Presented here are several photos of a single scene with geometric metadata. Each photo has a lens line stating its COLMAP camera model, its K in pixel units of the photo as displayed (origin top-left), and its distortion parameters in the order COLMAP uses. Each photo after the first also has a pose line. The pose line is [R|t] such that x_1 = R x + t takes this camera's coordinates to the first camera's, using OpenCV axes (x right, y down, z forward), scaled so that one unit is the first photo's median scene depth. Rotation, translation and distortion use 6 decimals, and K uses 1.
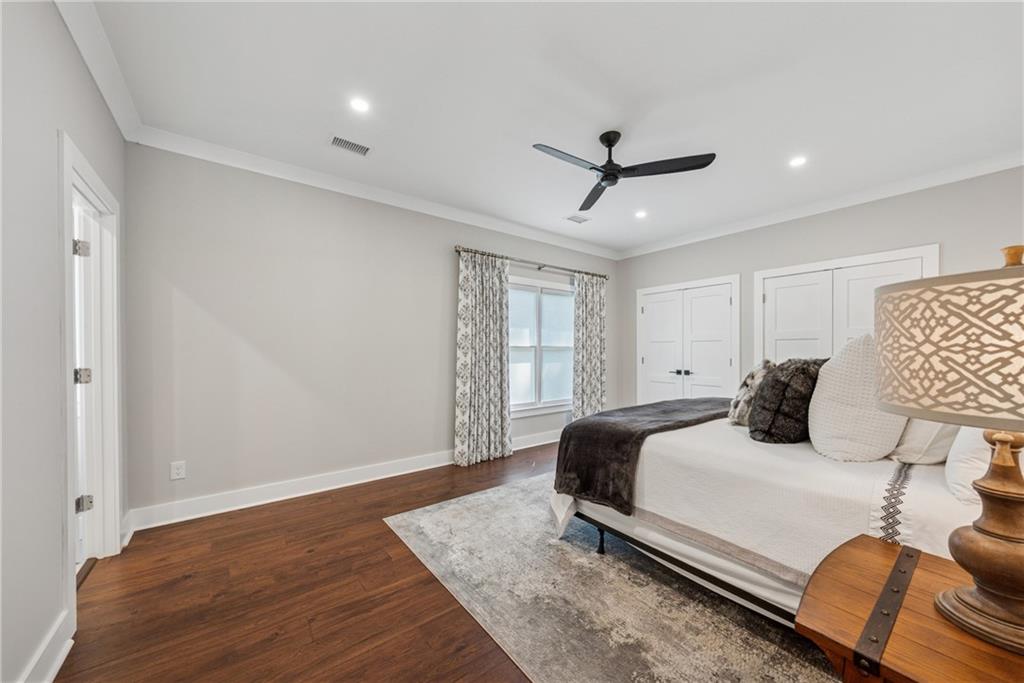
lens RADIAL K [[359.0, 0, 510.0], [0, 359.0, 351.0], [0, 0, 1]] dist [0.001031, 0.000122]
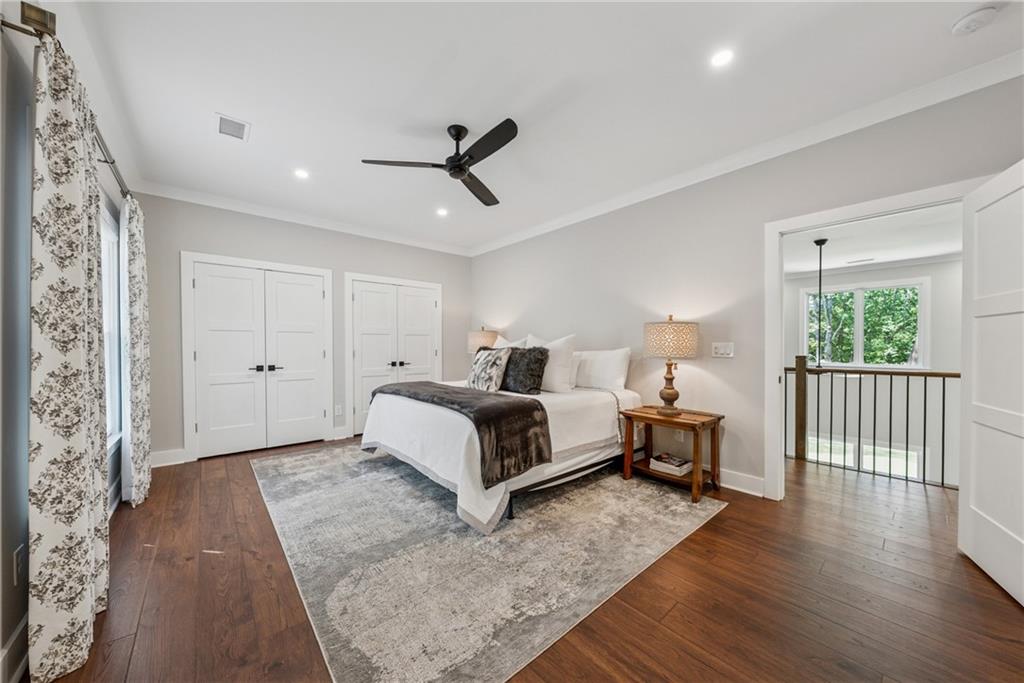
lens RADIAL K [[358.3, 0, 517.5], [0, 358.3, 336.8], [0, 0, 1]] dist [0.000245, 0.000046]
pose [[-0.065353, 0.025478, 0.997537, -0.854687], [0.000675, 0.999675, -0.025488, 0.017725], [-0.997862, -0.000993, -0.065349, 1.015093]]
